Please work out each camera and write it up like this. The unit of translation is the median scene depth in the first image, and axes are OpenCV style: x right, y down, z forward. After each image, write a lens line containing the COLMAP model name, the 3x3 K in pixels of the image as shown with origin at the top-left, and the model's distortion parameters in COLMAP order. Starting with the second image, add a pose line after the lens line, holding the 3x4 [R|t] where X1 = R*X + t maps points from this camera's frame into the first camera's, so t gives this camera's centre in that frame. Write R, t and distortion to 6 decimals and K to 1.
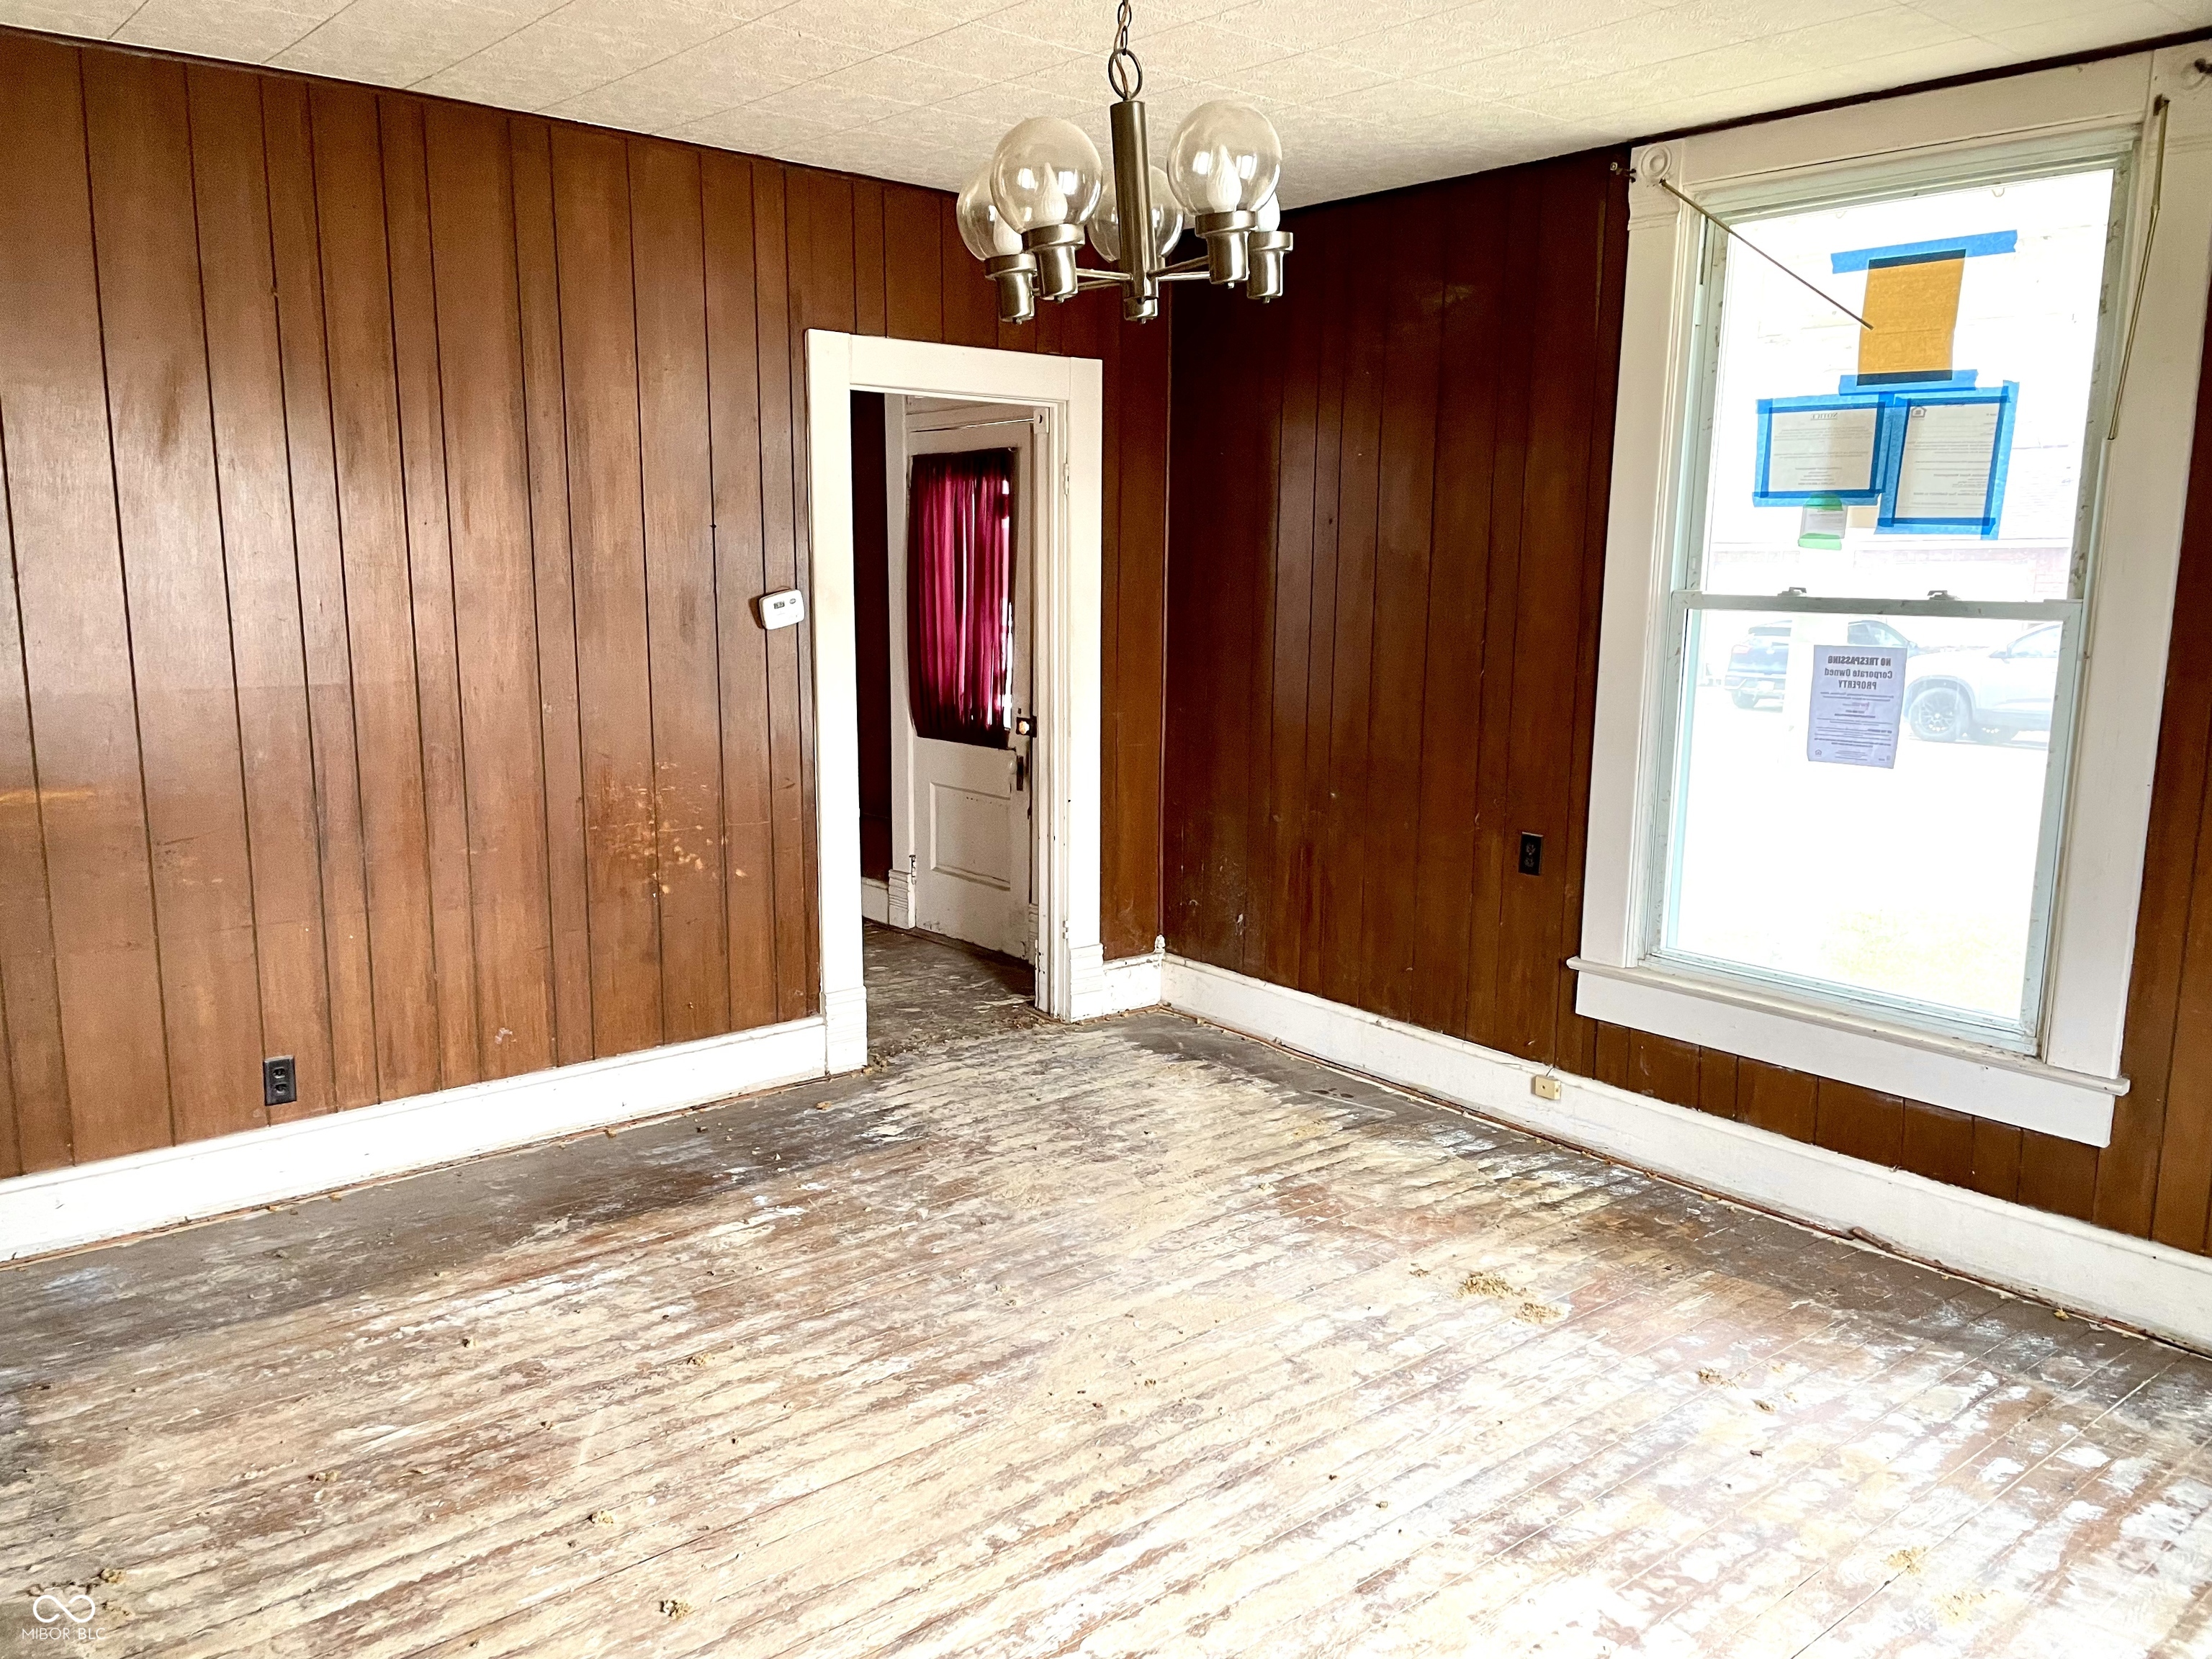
lens RADIAL K [[1681.3, 0, 1084.4], [0, 1681.3, 831.3], [0, 0, 1]] dist [0.119278, -0.142183]
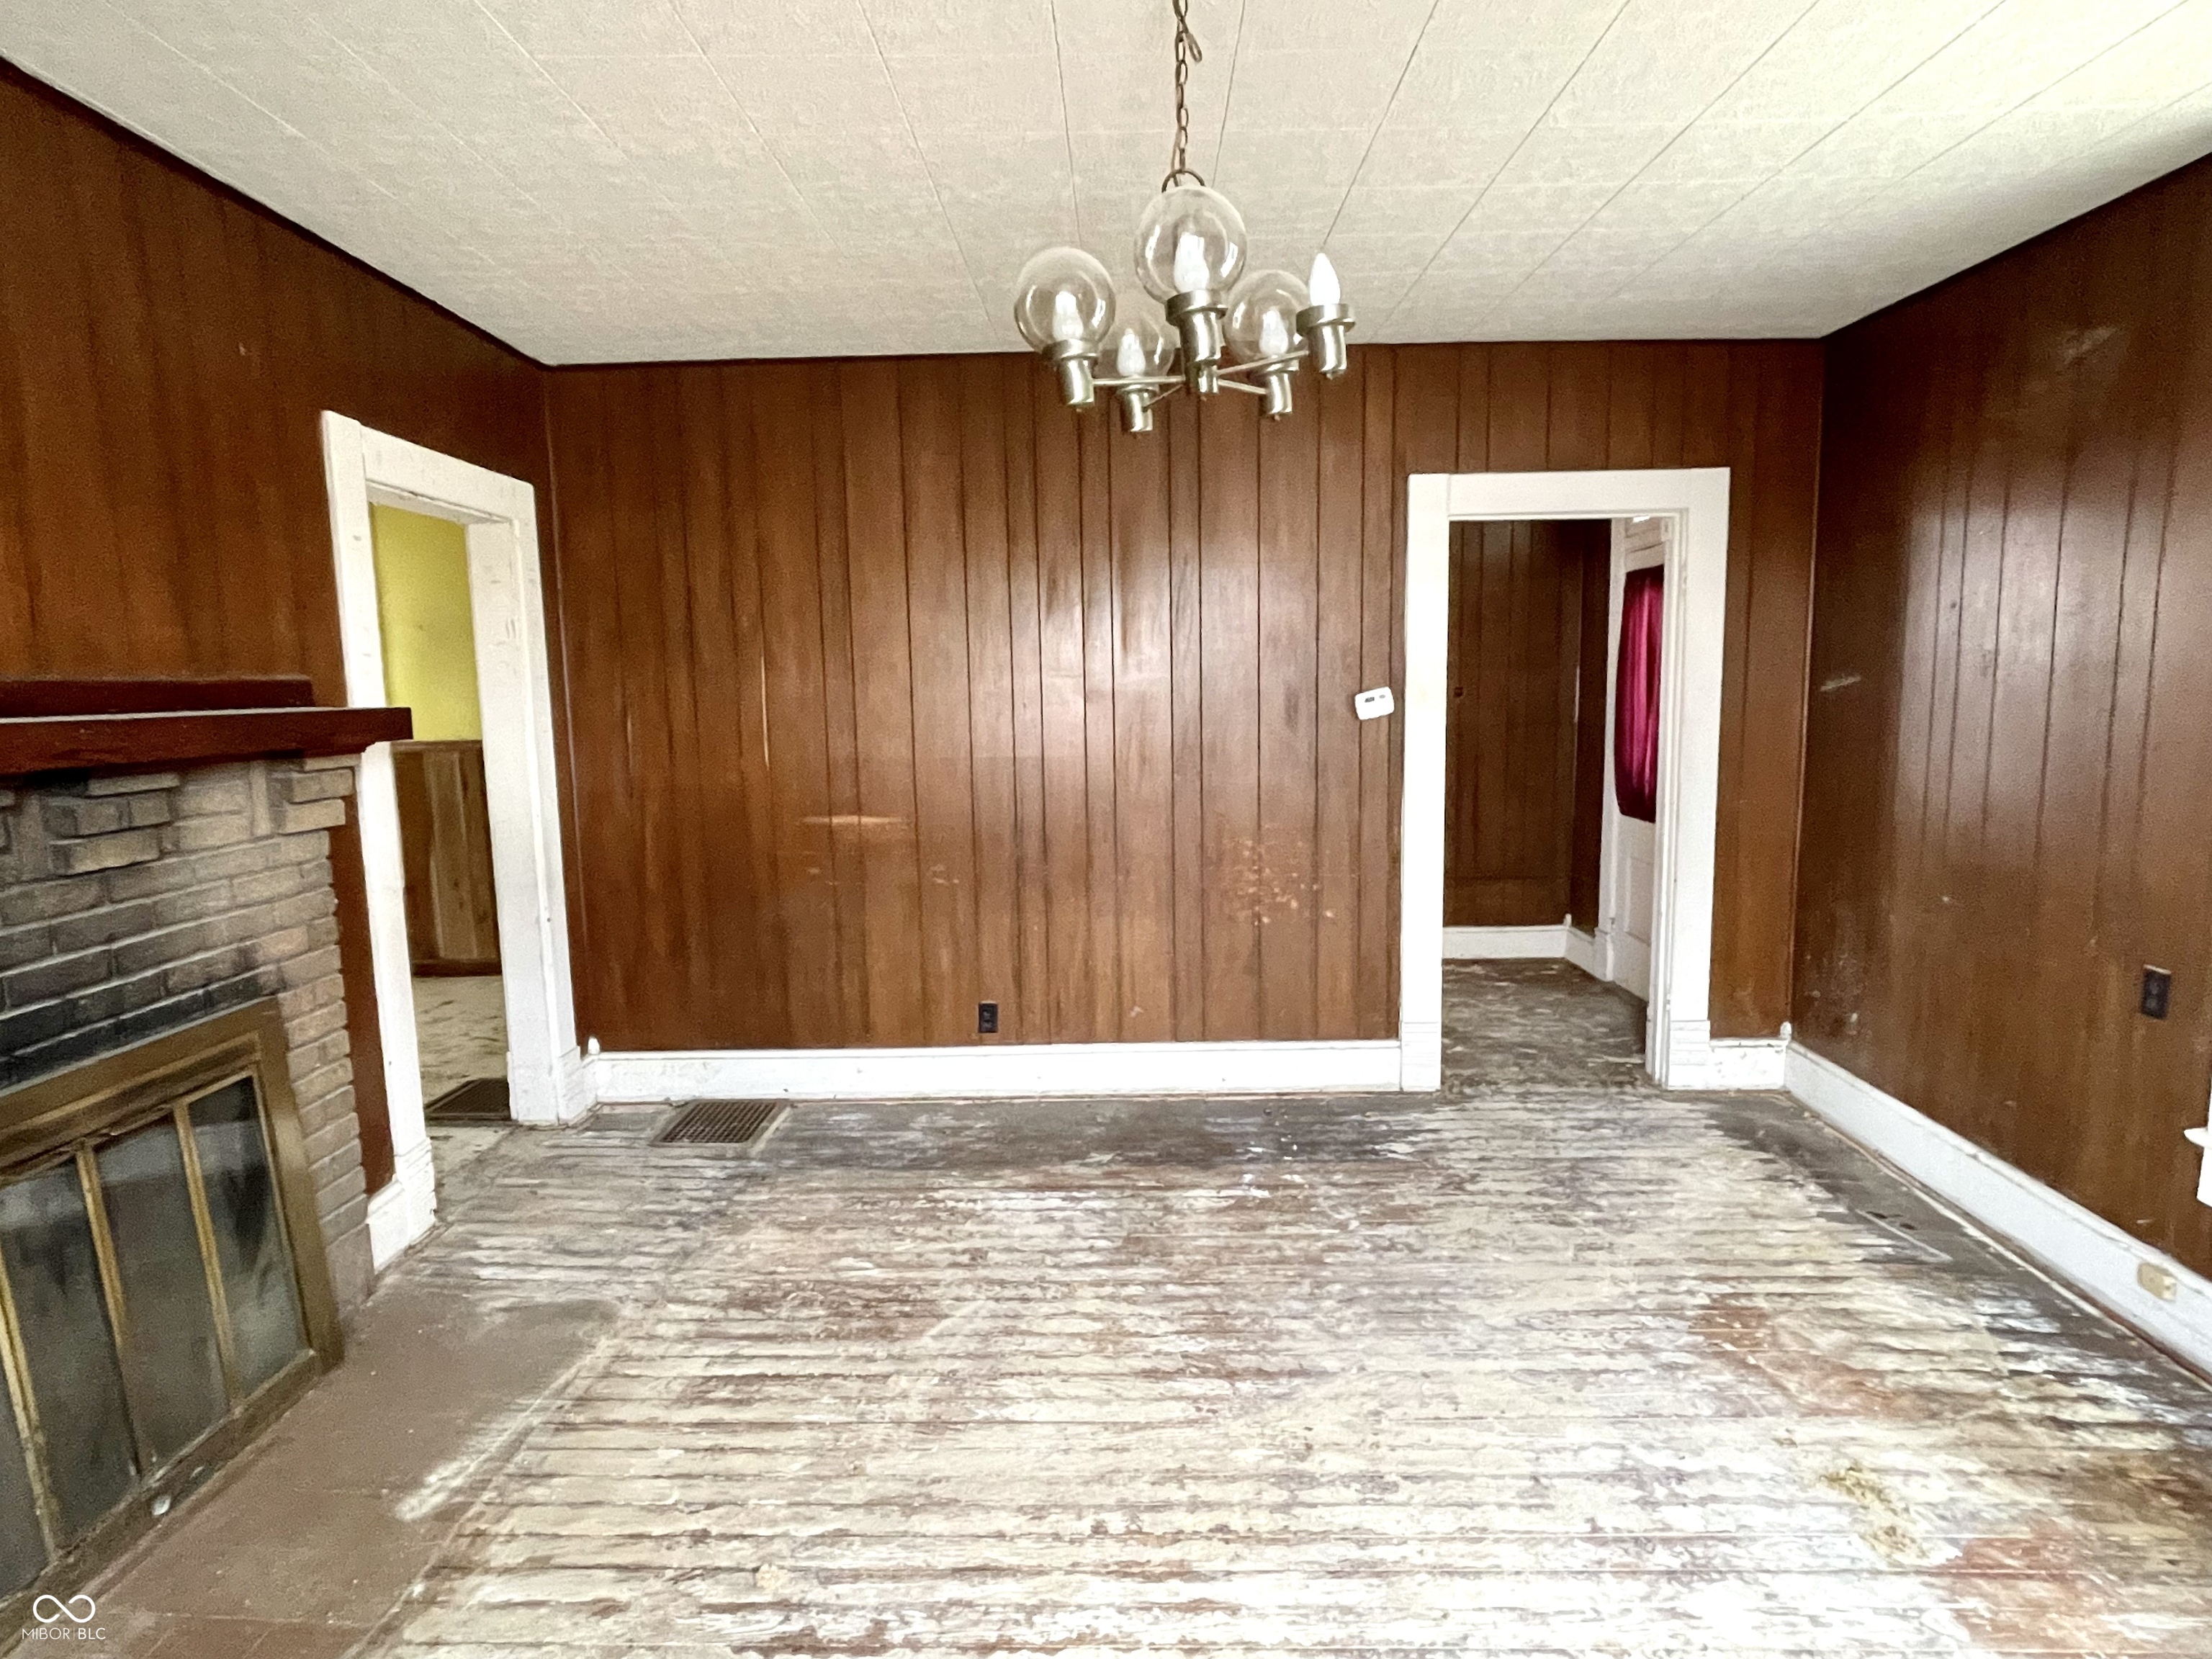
lens RADIAL K [[1213.6, 0, 1106.0], [0, 1213.6, 829.5], [0, 0, 1]] dist [-0.001678, 0.000803]
pose [[0.757154, 0.061274, -0.650356, 0.297348], [-0.083547, 0.996498, -0.003381, -0.024741], [0.647871, 0.056896, 0.759622, 0.253124]]
